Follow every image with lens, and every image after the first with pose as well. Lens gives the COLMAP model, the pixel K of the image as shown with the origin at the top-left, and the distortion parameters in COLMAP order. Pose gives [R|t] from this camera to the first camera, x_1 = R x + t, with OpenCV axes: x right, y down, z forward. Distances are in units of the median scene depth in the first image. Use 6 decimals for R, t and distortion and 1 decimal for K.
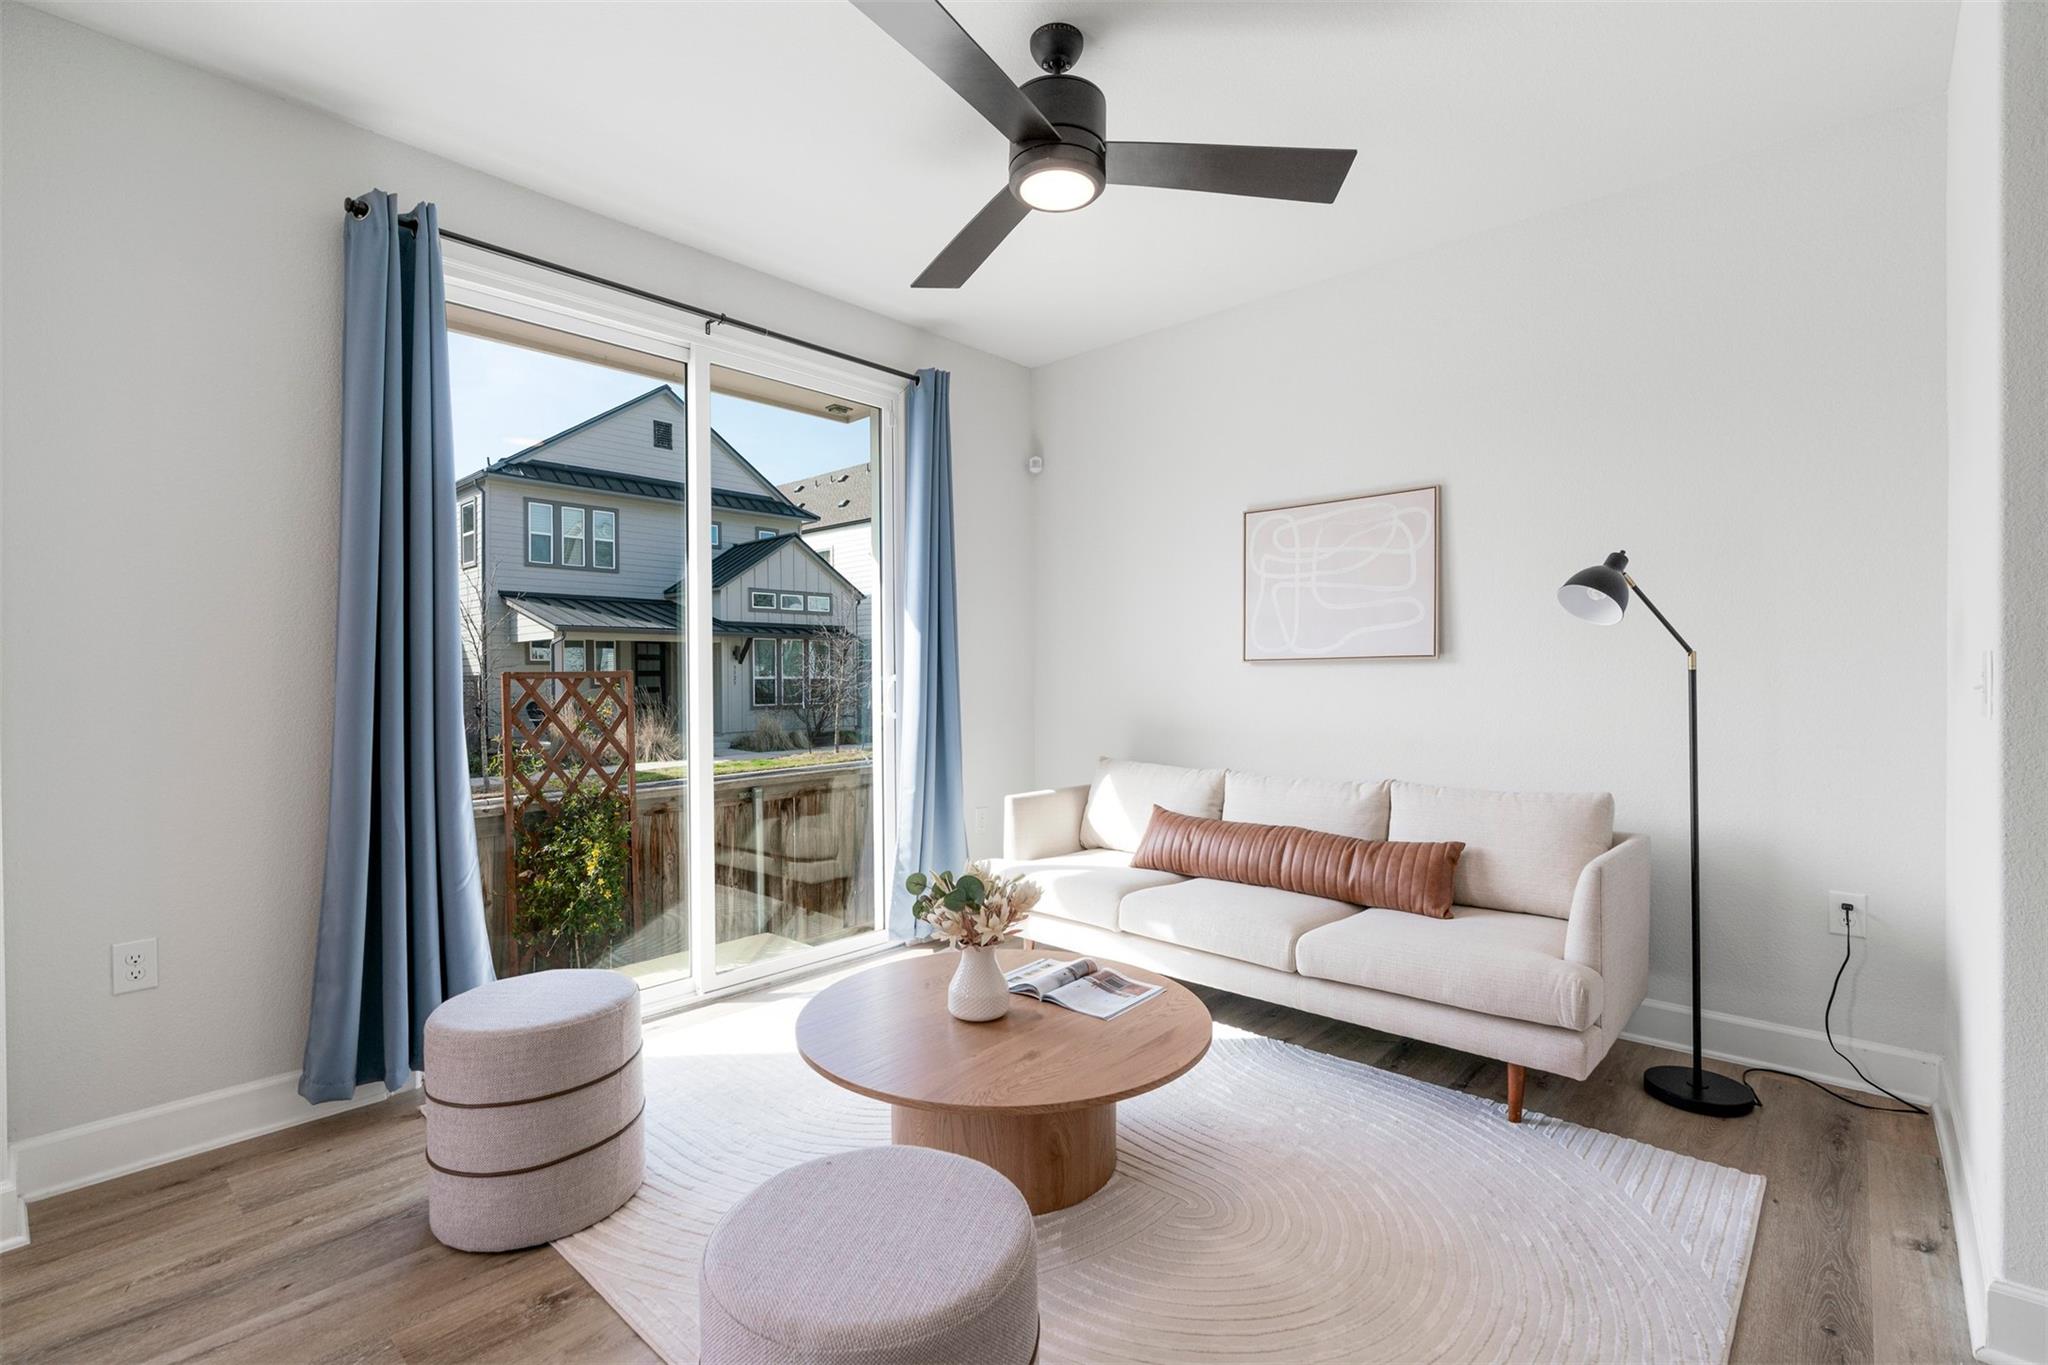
lens RADIAL K [[932.9, 0, 1019.6], [0, 932.9, 683.8], [0, 0, 1]] dist [-0.009445, 0.005242]
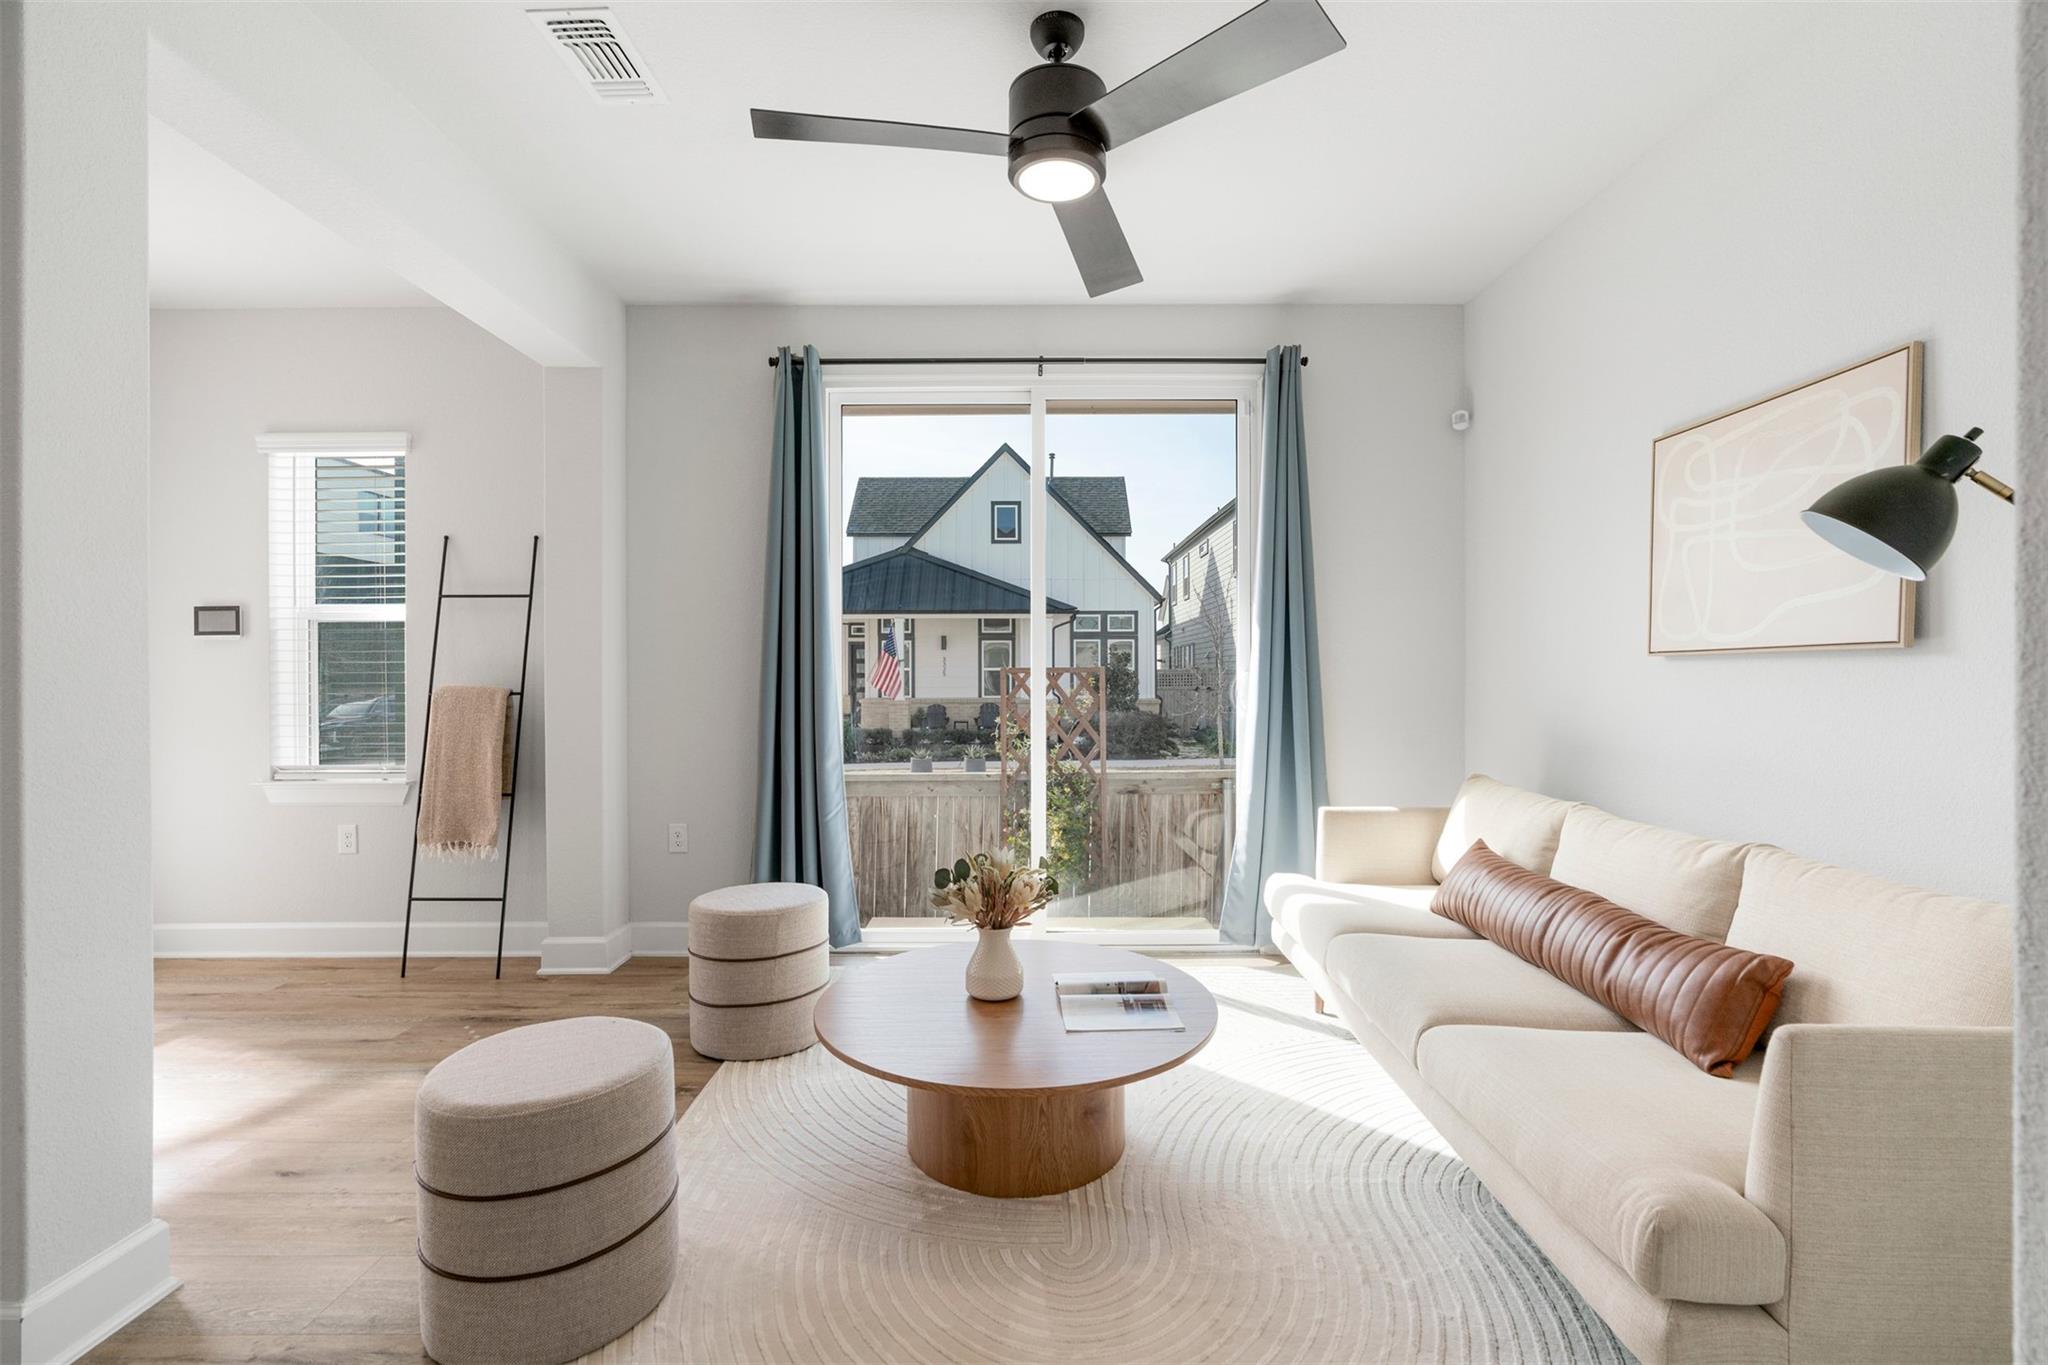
lens RADIAL K [[922.1, 0, 1024.0], [0, 922.1, 682.5], [0, 0, 1]] dist [-0.001683, 0.001702]
pose [[0.671924, 0.012495, -0.740514, 0.469952], [-0.009435, 0.999921, 0.008312, -0.004506], [0.740560, 0.001402, 0.671989, 0.201854]]
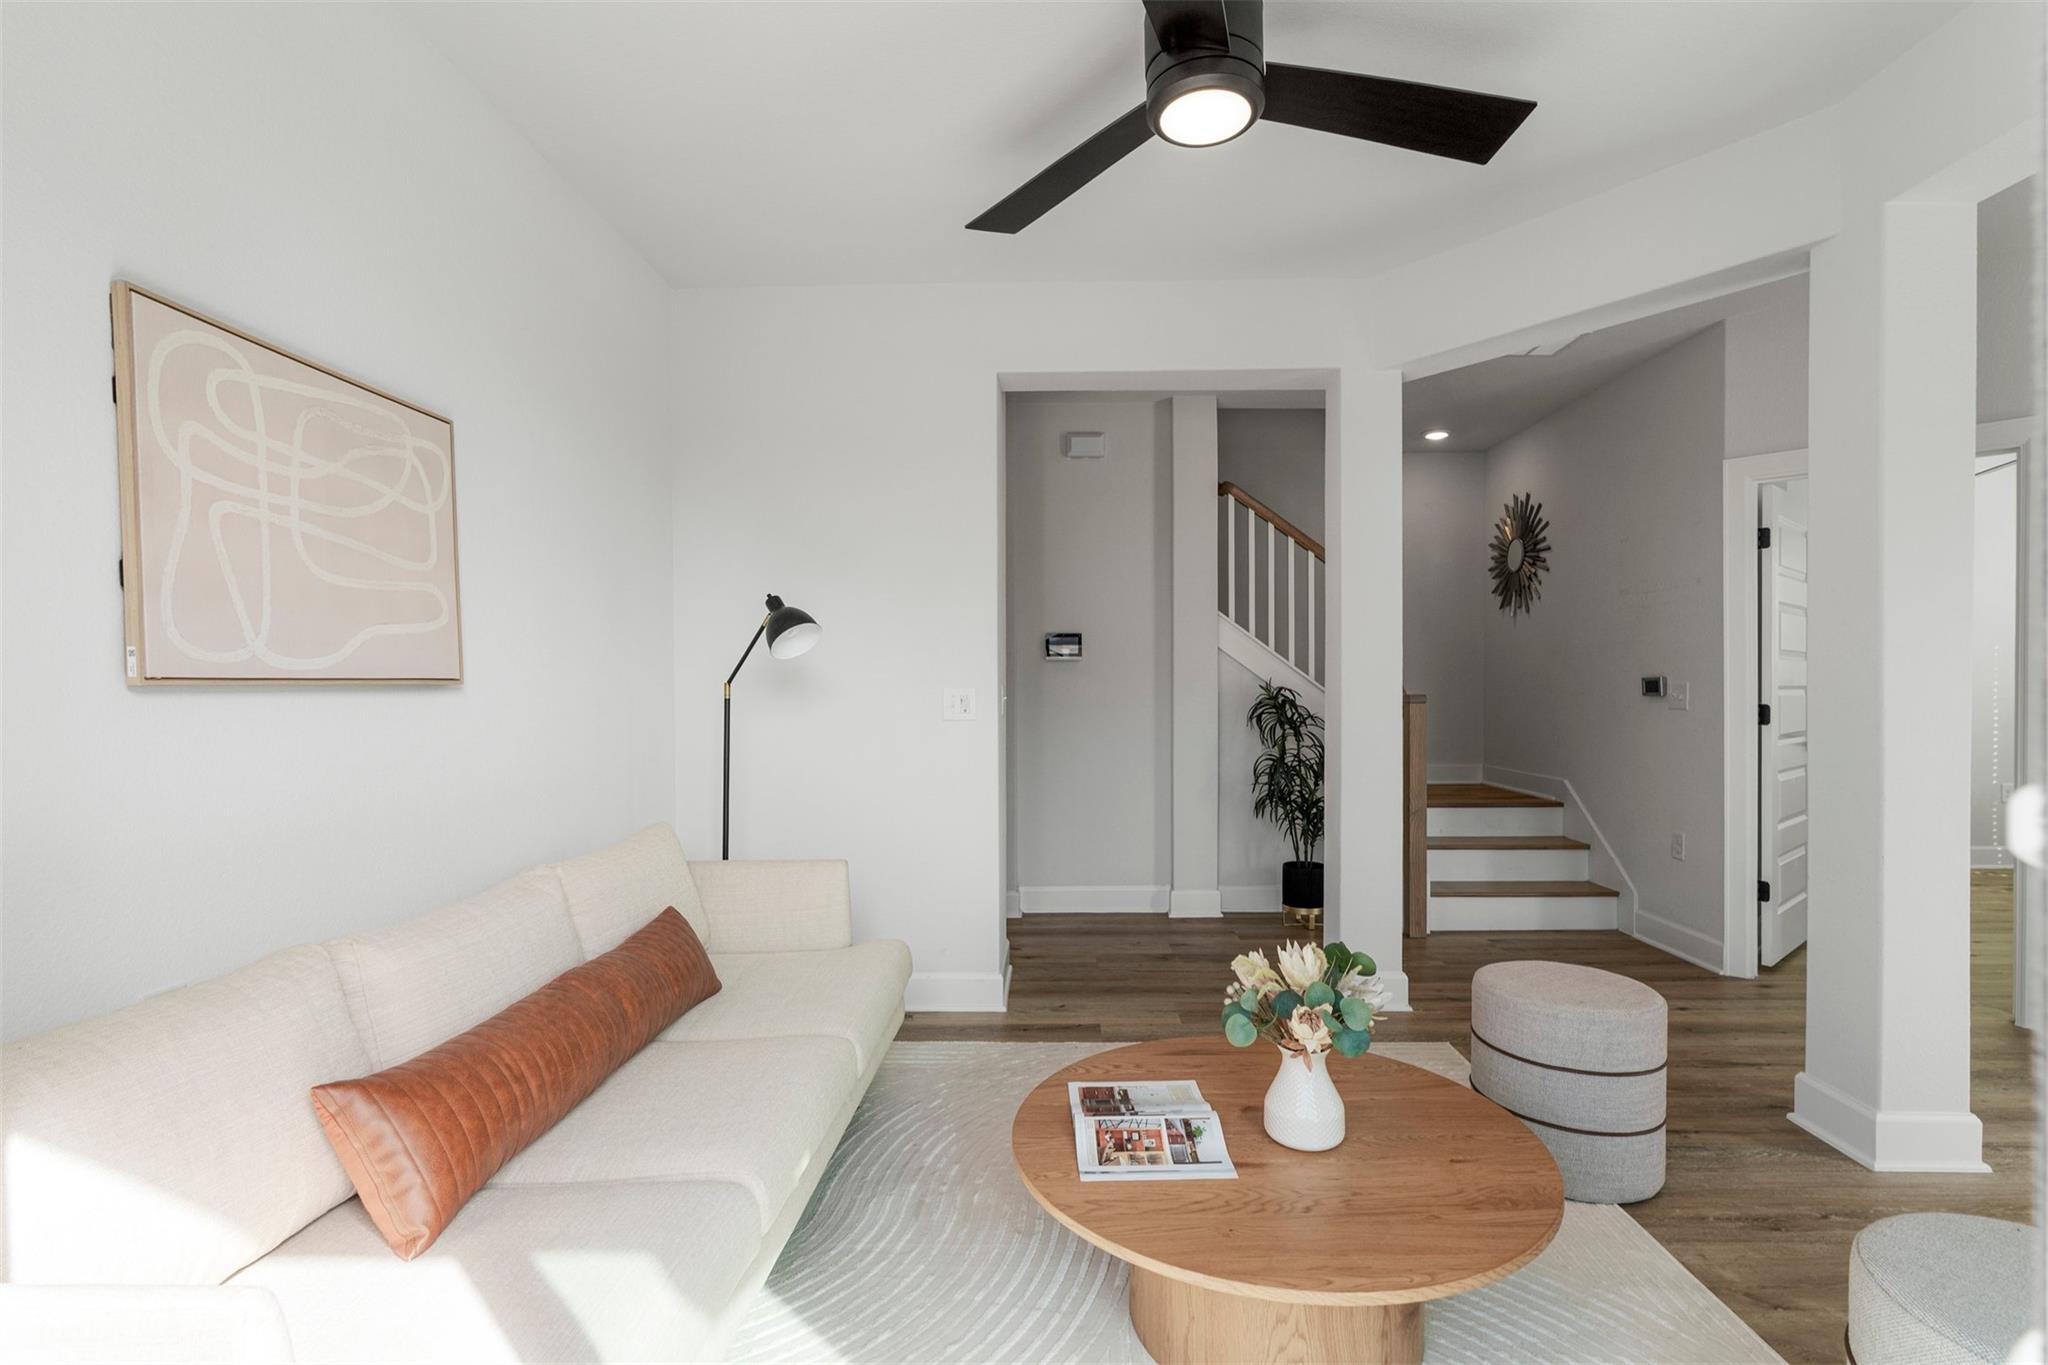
lens RADIAL K [[922.1, 0, 1024.0], [0, 922.1, 682.5], [0, 0, 1]] dist [-0.001683, 0.001702]
pose [[-0.633840, 0.013103, 0.773353, -0.293915], [0.015785, 0.999867, -0.004004, -0.017692], [-0.773303, 0.009670, -0.633963, 1.028586]]
